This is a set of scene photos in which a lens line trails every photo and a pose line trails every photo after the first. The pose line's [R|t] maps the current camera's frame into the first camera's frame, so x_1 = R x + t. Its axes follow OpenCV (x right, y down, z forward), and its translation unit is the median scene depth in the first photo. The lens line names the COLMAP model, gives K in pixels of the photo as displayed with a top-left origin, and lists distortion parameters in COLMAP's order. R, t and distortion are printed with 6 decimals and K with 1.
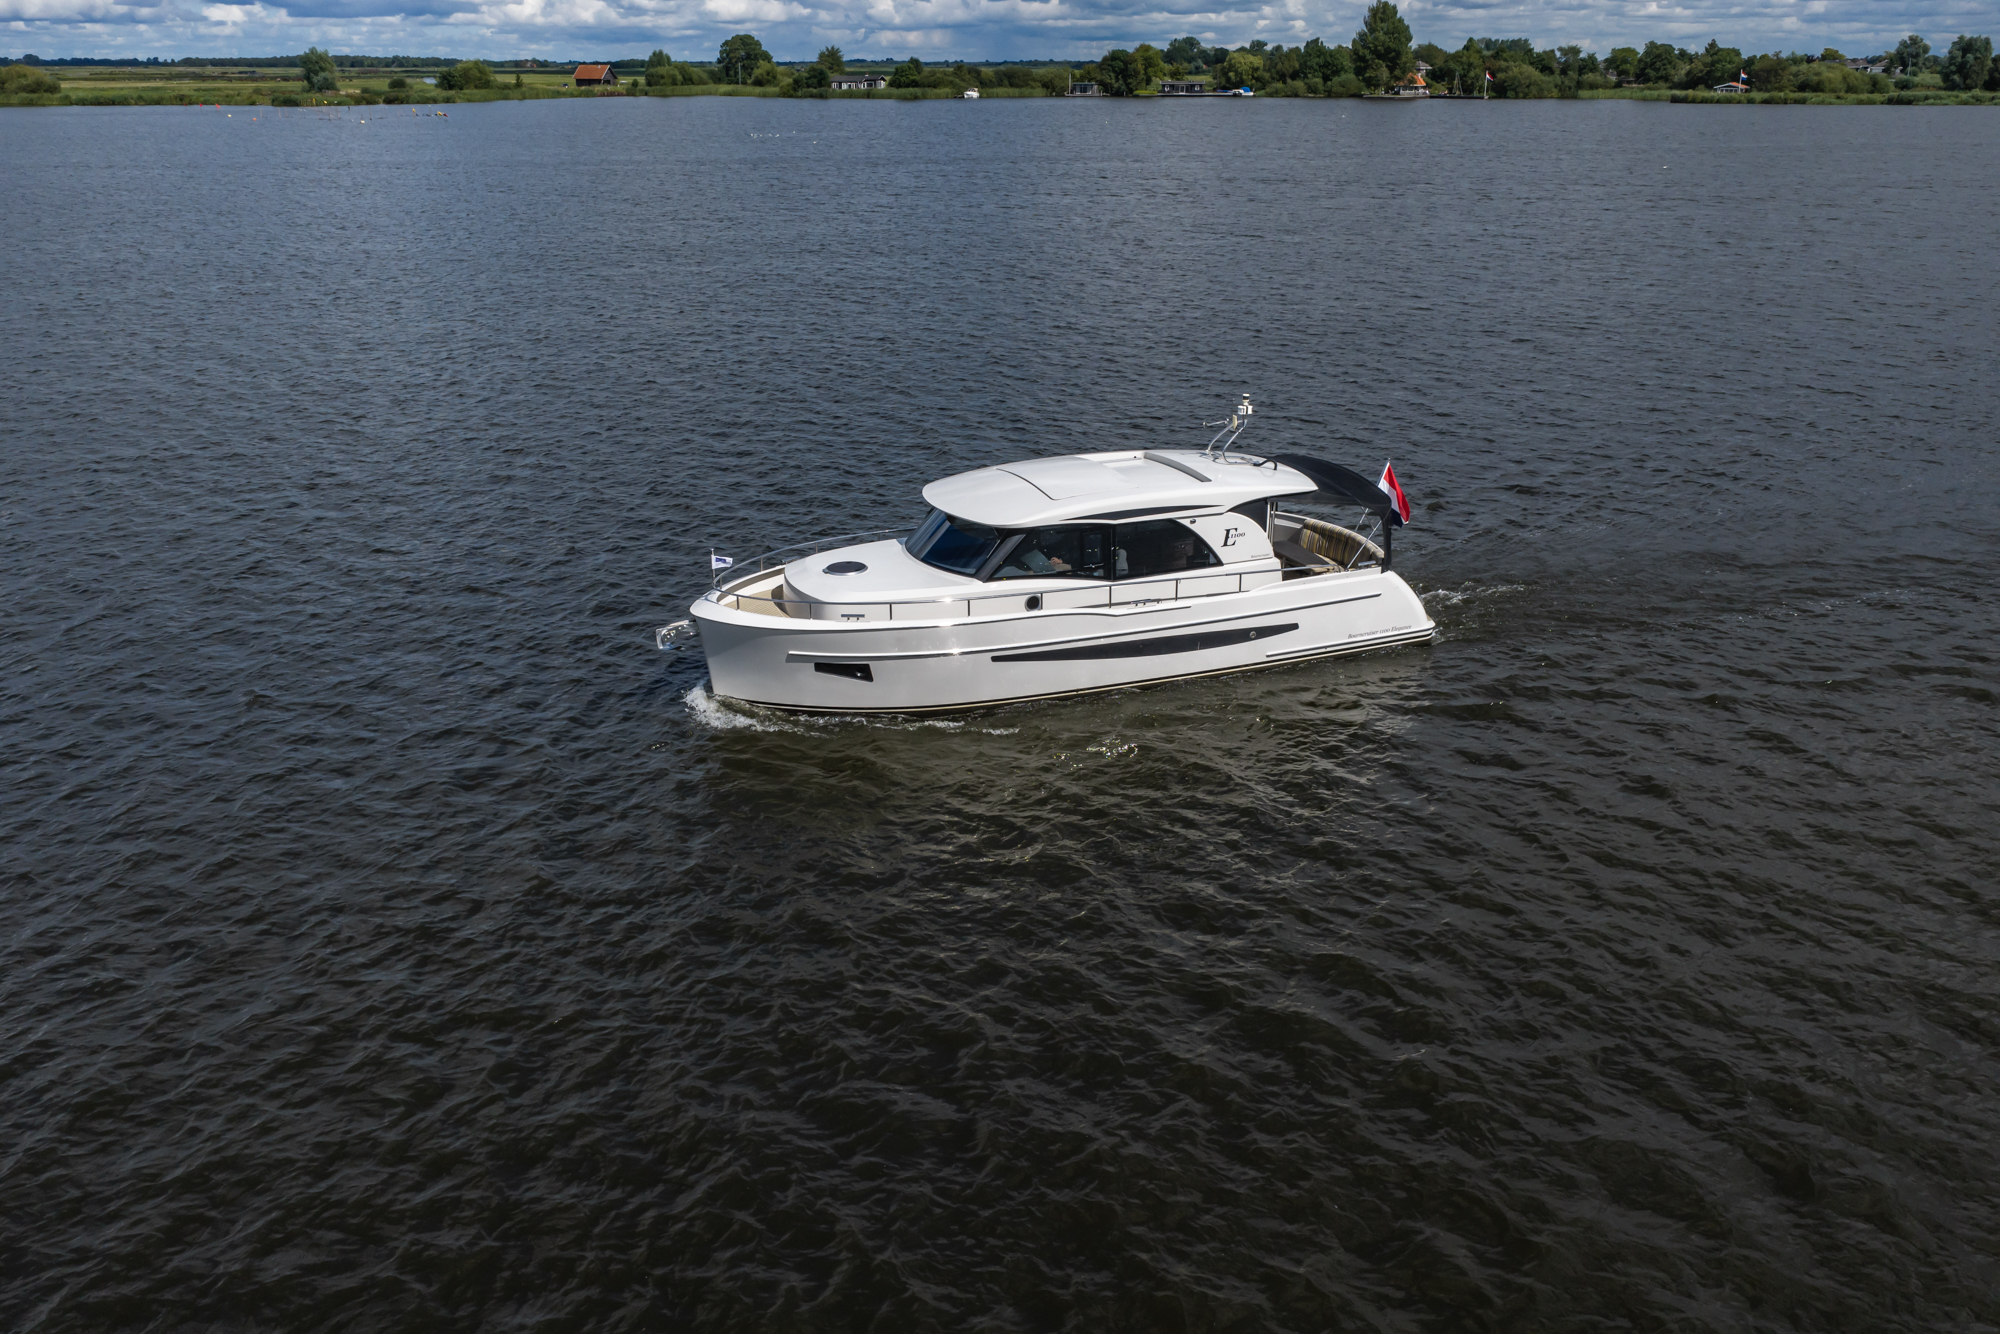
lens RADIAL K [[1701.2, 0, 990.4], [0, 1701.2, 676.2], [0, 0, 1]] dist [0.012688, -0.036893]
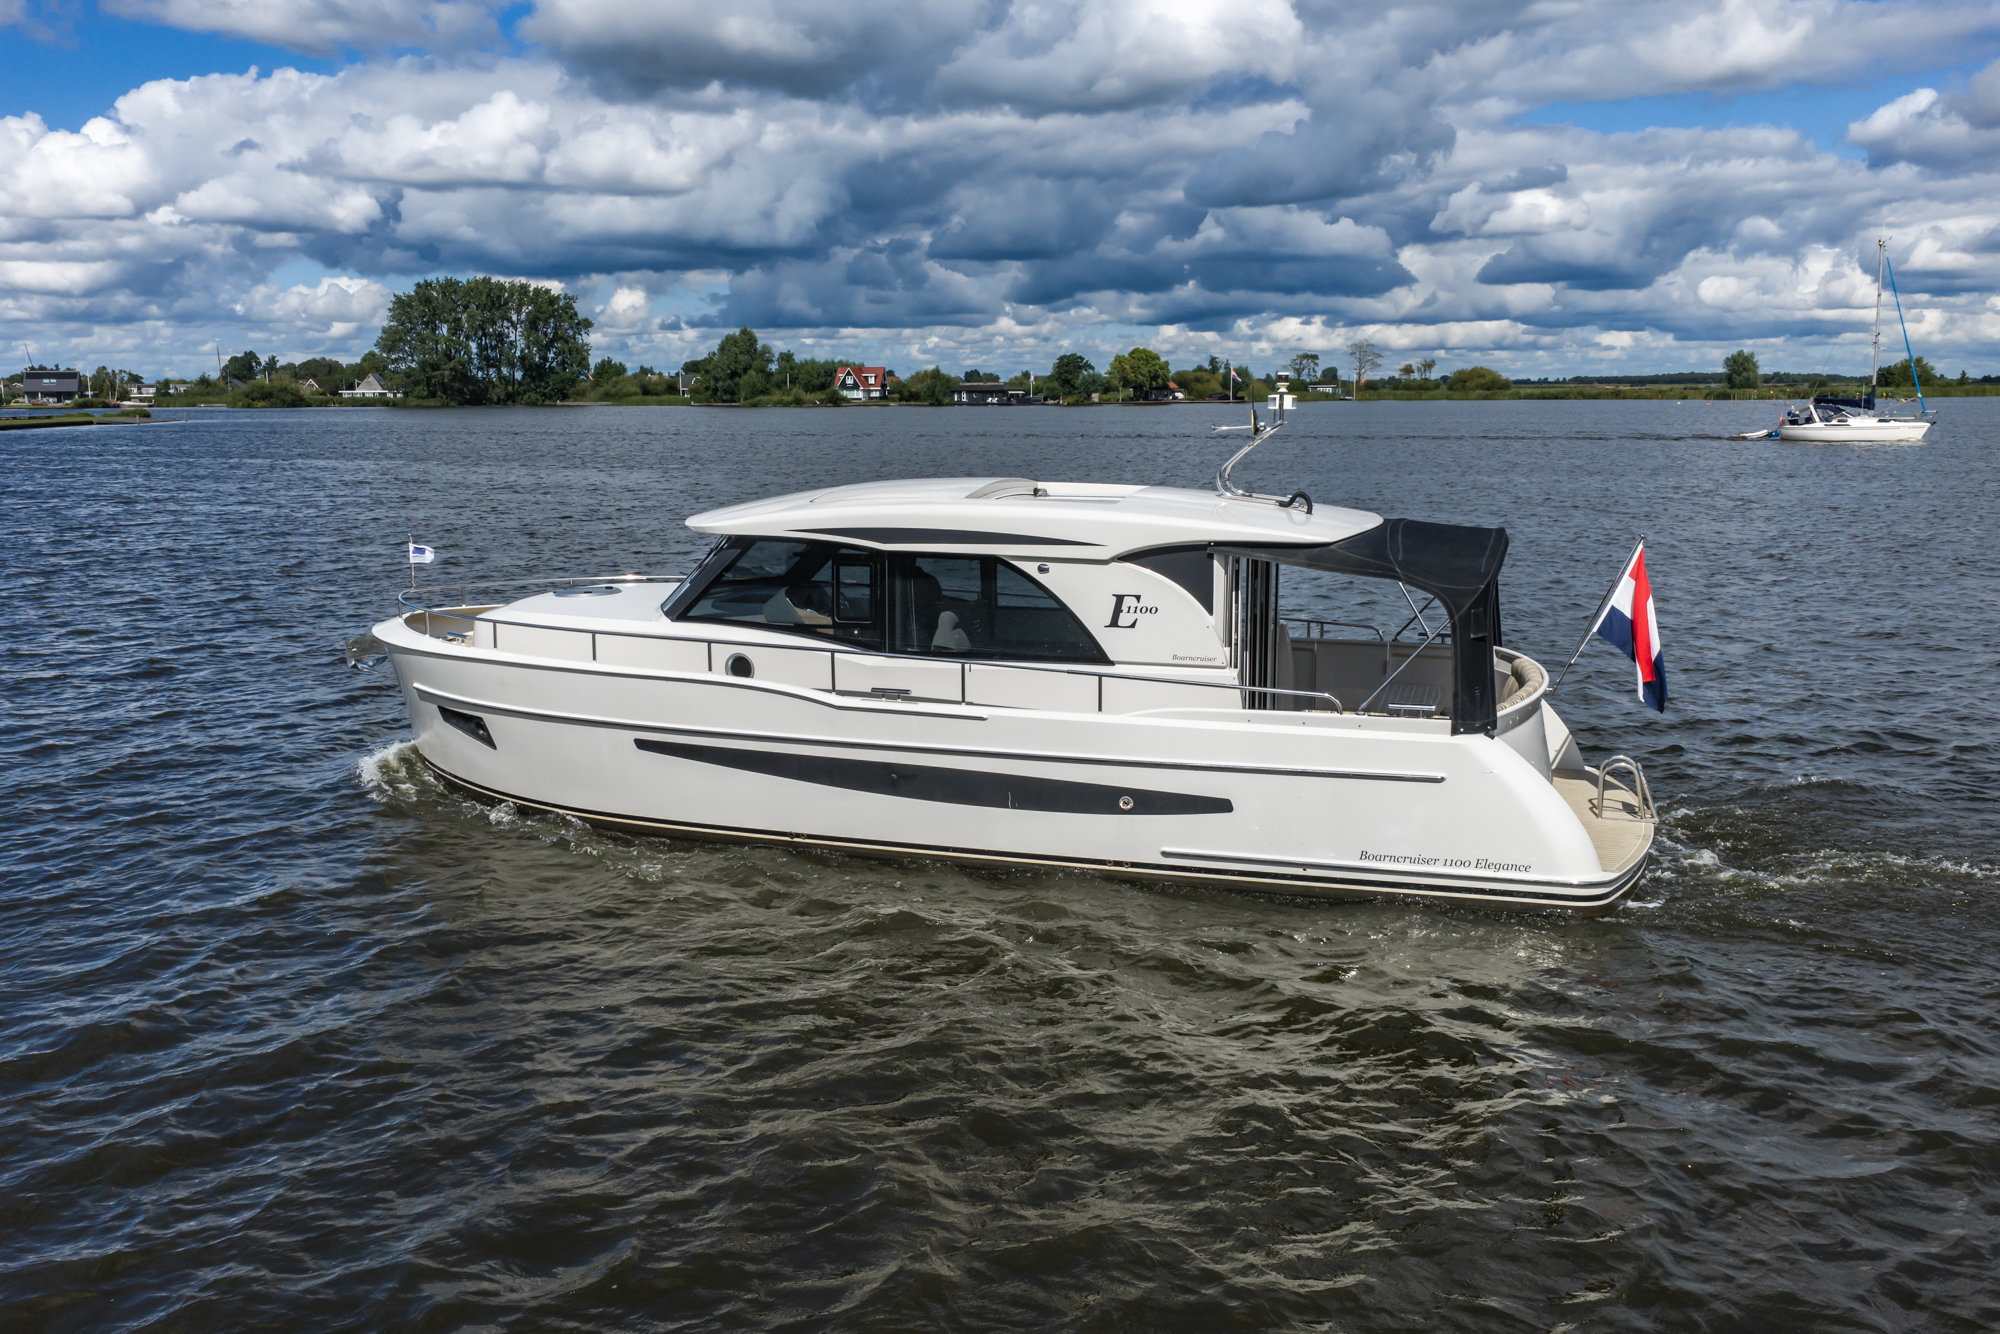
lens RADIAL K [[1701.2, 0, 1003.5], [0, 1701.2, 662.7], [0, 0, 1]] dist [0.012688, -0.036893]
pose [[0.737127, 0.100664, -0.668214, 0.462516], [-0.221645, 0.970155, -0.098354, -0.006944], [0.638370, 0.220605, 0.737439, 0.596838]]
